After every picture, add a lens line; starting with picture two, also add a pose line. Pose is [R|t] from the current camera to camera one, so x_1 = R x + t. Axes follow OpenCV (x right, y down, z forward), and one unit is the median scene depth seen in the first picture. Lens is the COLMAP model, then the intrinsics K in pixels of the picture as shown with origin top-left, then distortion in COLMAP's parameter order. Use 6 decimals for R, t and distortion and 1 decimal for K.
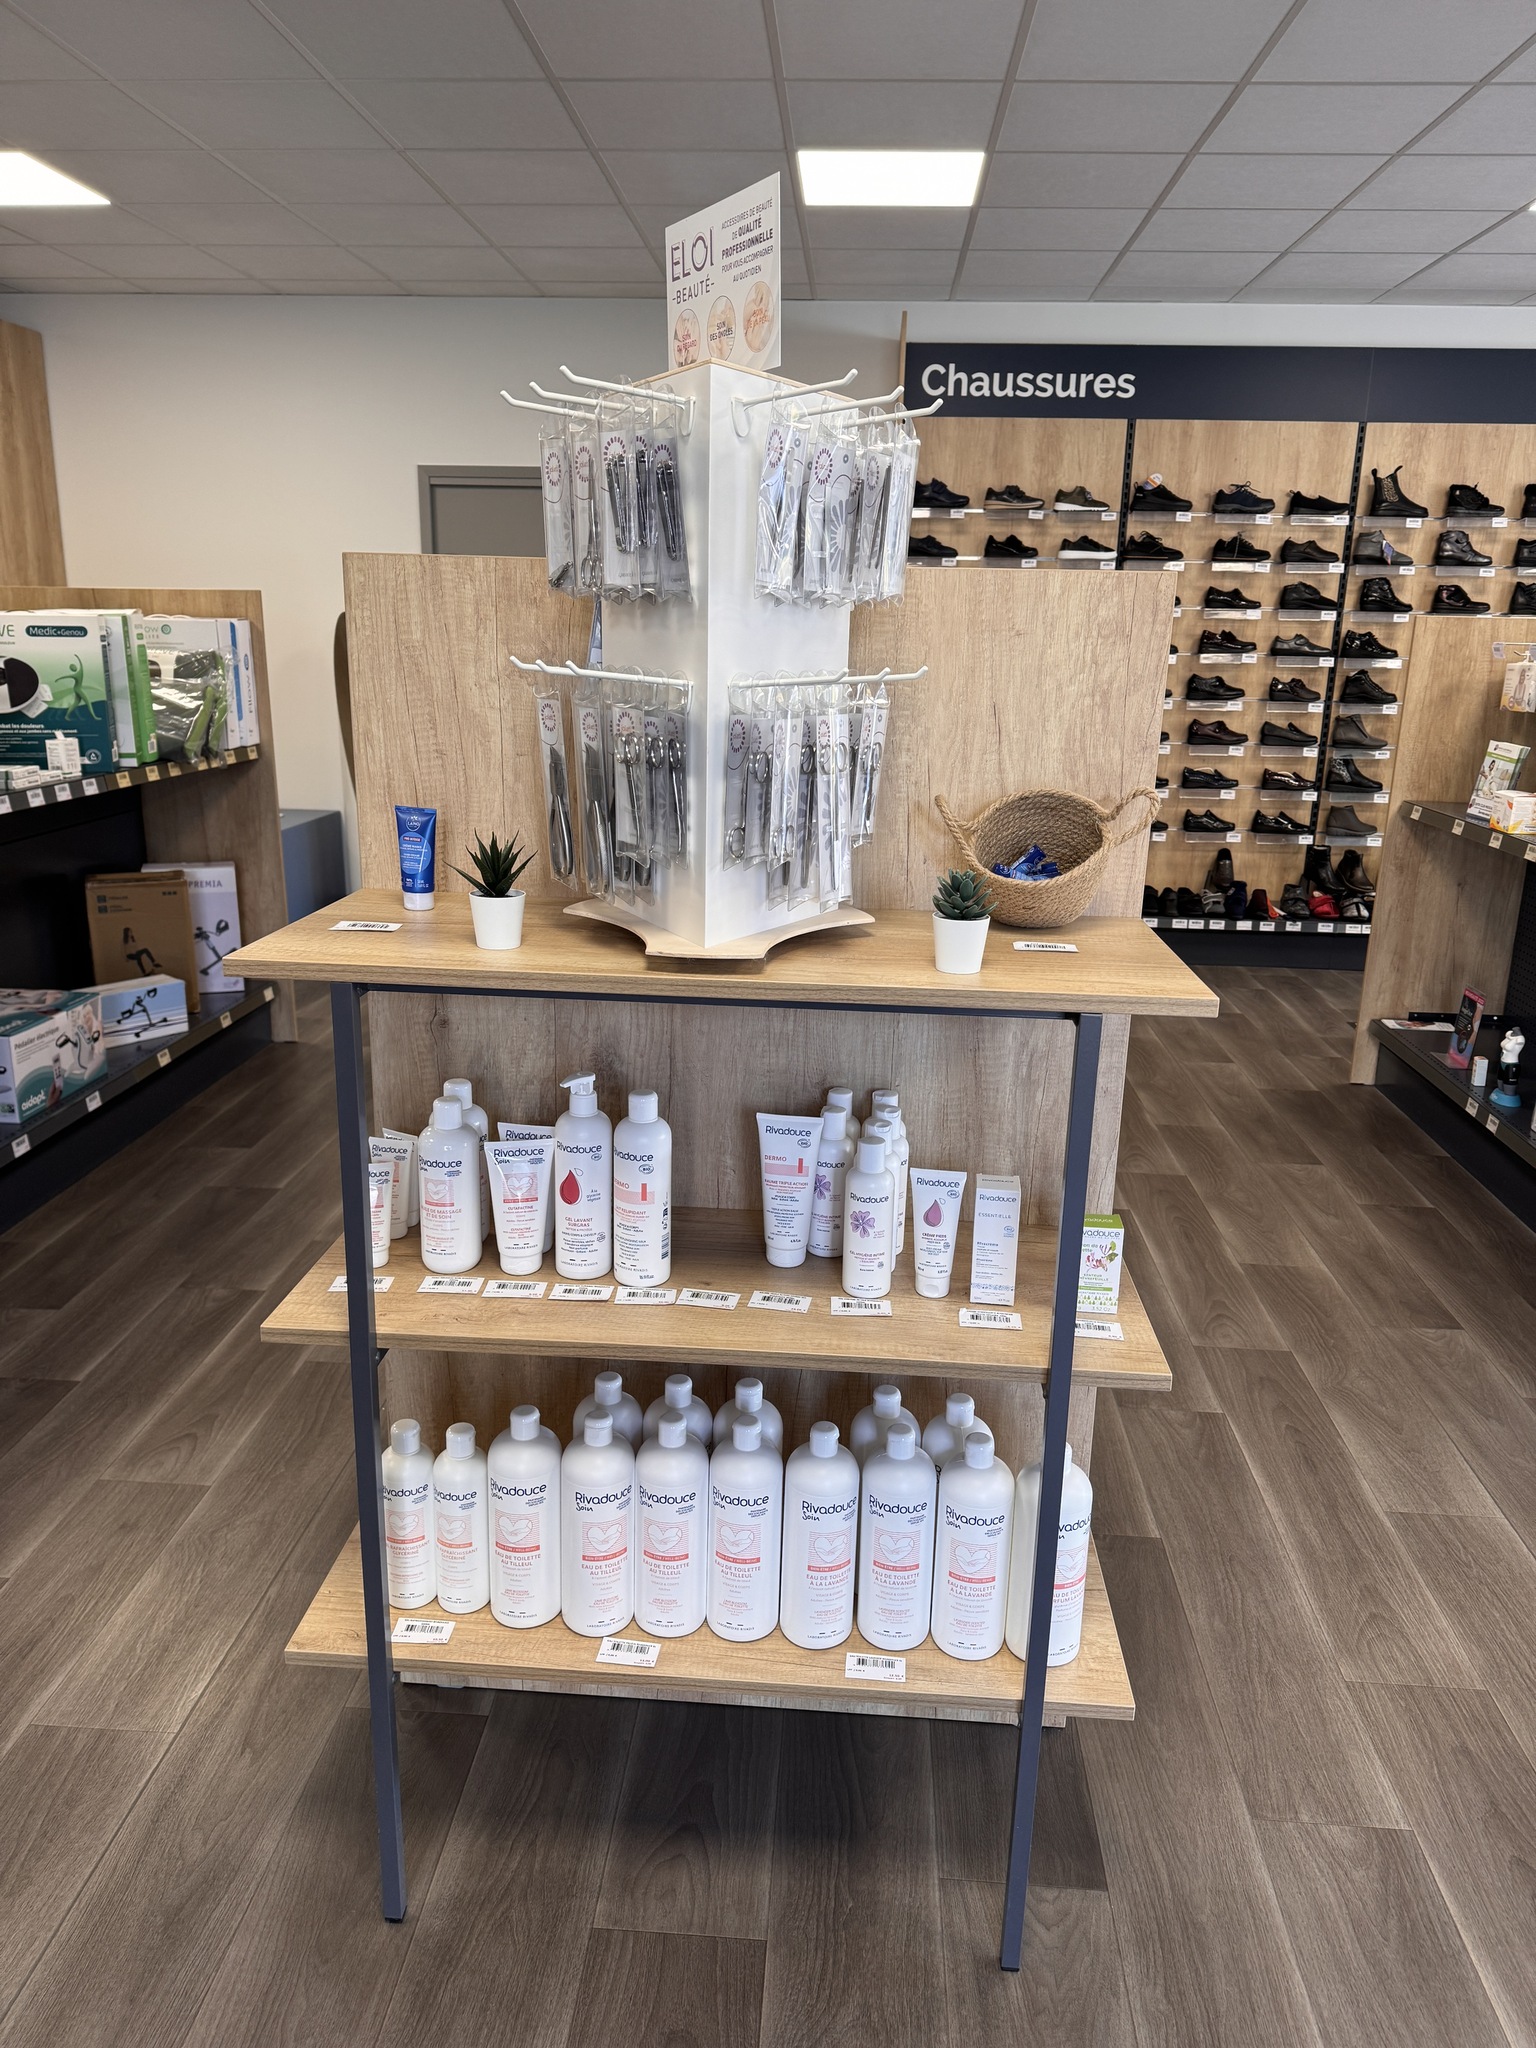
lens RADIAL K [[1442.0, 0, 767.1], [0, 1442.0, 1023.4], [0, 0, 1]] dist [0.054014, -0.060277]
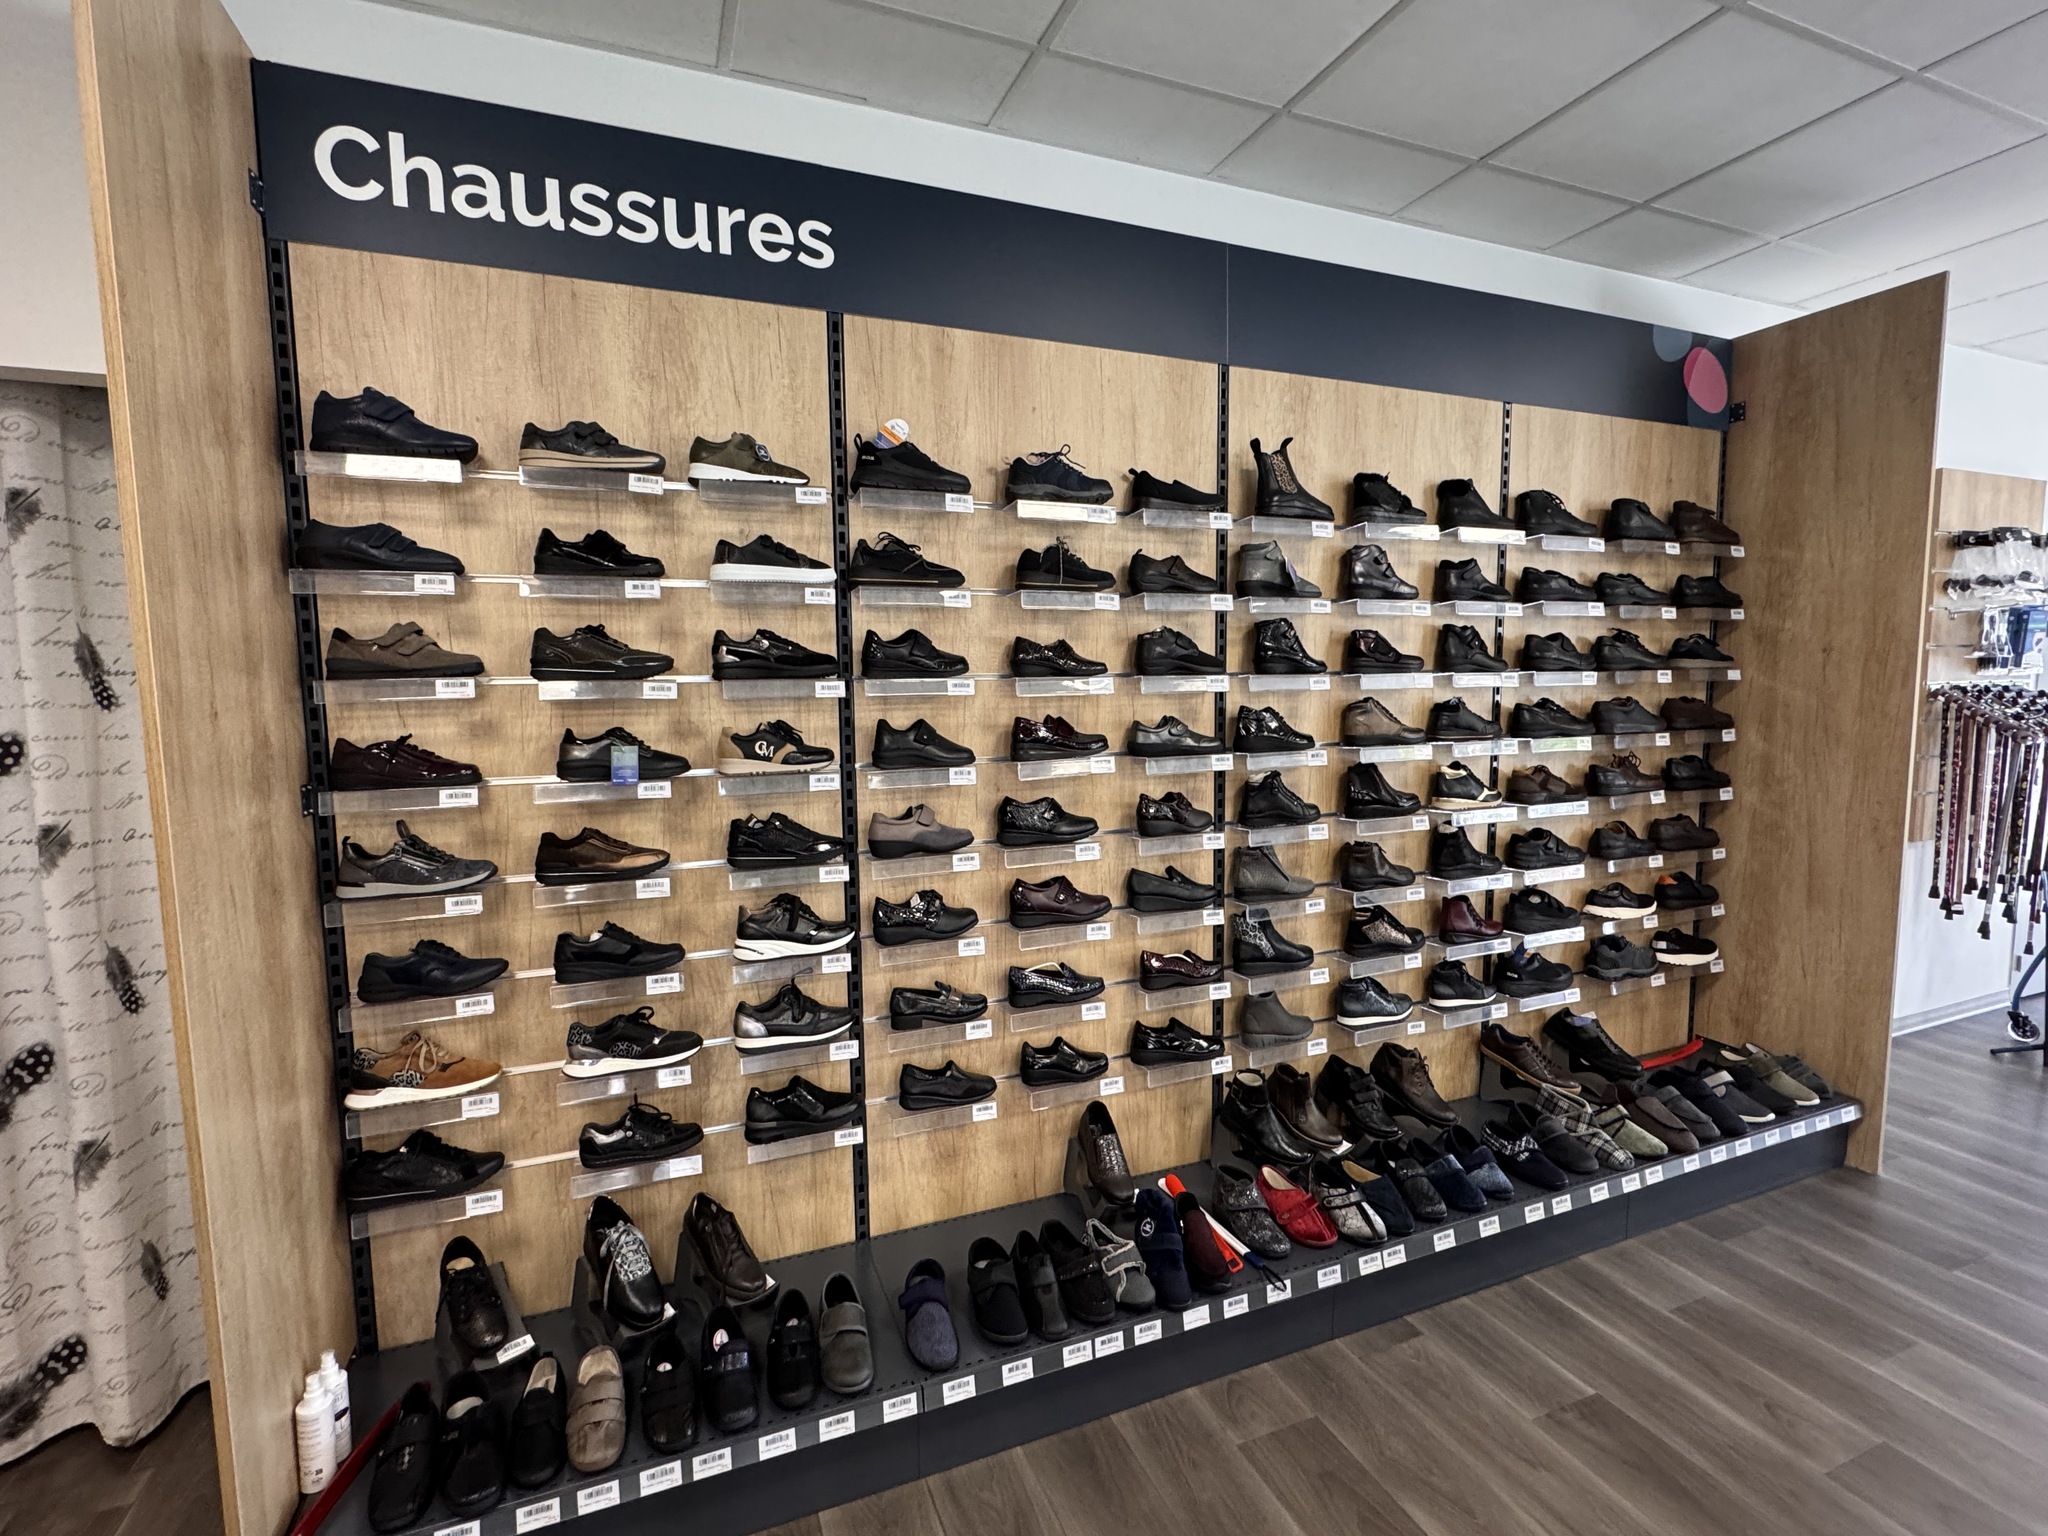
lens RADIAL K [[950.5, 0, 1013.1], [0, 950.5, 750.0], [0, 0, 1]] dist [0.003061, 0.000541]
pose [[0.897311, -0.067390, 0.436225, 0.154010], [0.151991, 0.975012, -0.162018, -0.209257], [-0.414406, 0.211683, 0.885132, 0.718973]]
